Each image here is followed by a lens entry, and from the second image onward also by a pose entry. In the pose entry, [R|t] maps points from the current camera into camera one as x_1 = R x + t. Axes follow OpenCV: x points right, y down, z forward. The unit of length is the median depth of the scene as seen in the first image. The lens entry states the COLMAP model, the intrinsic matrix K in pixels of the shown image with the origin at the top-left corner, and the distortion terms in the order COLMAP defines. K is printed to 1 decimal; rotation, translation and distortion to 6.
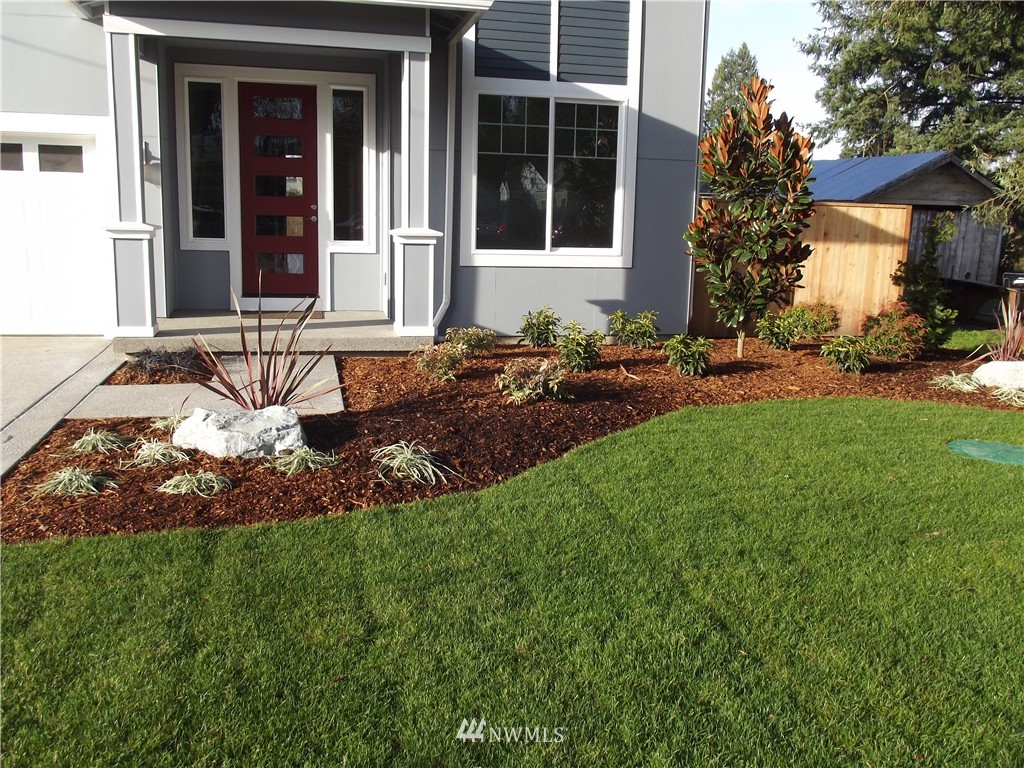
lens RADIAL K [[875.1, 0, 518.8], [0, 875.1, 372.5], [0, 0, 1]] dist [-0.050684, 0.016839]
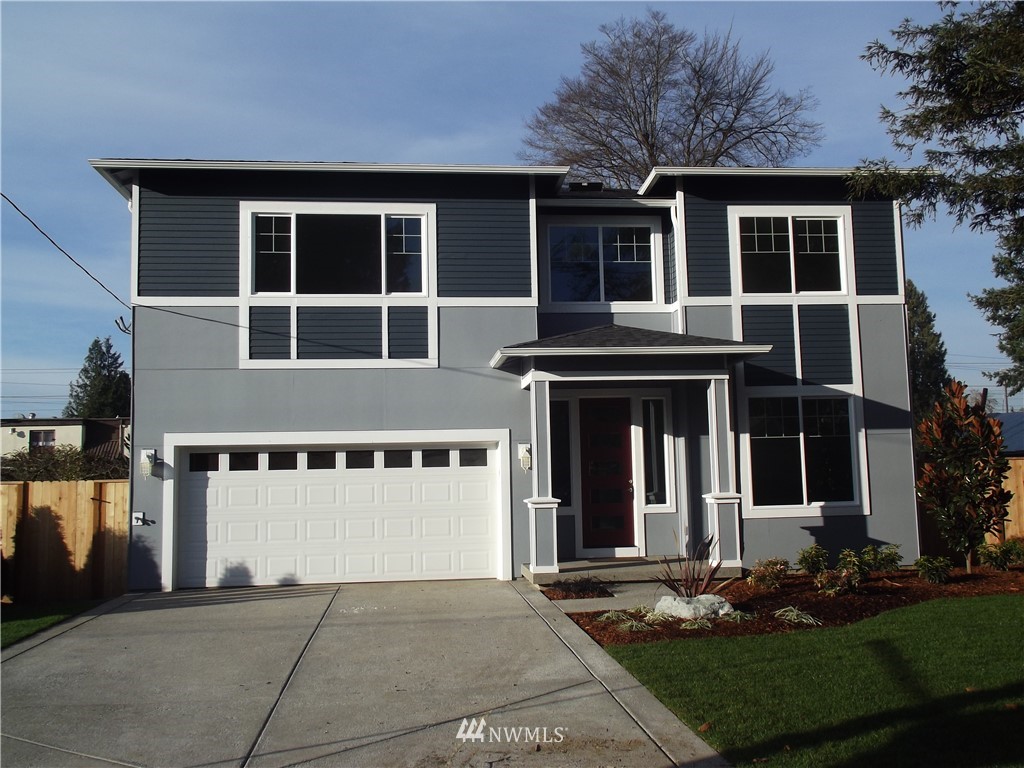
lens RADIAL K [[1044.5, 0, 512.0], [0, 1044.5, 384.0], [0, 0, 1]] dist [-0.008050, 0.179934]
pose [[0.990560, -0.063807, -0.121324, -0.254107], [0.029357, 0.963273, -0.266914, 0.121373], [0.133899, 0.260832, 0.956053, -0.805142]]
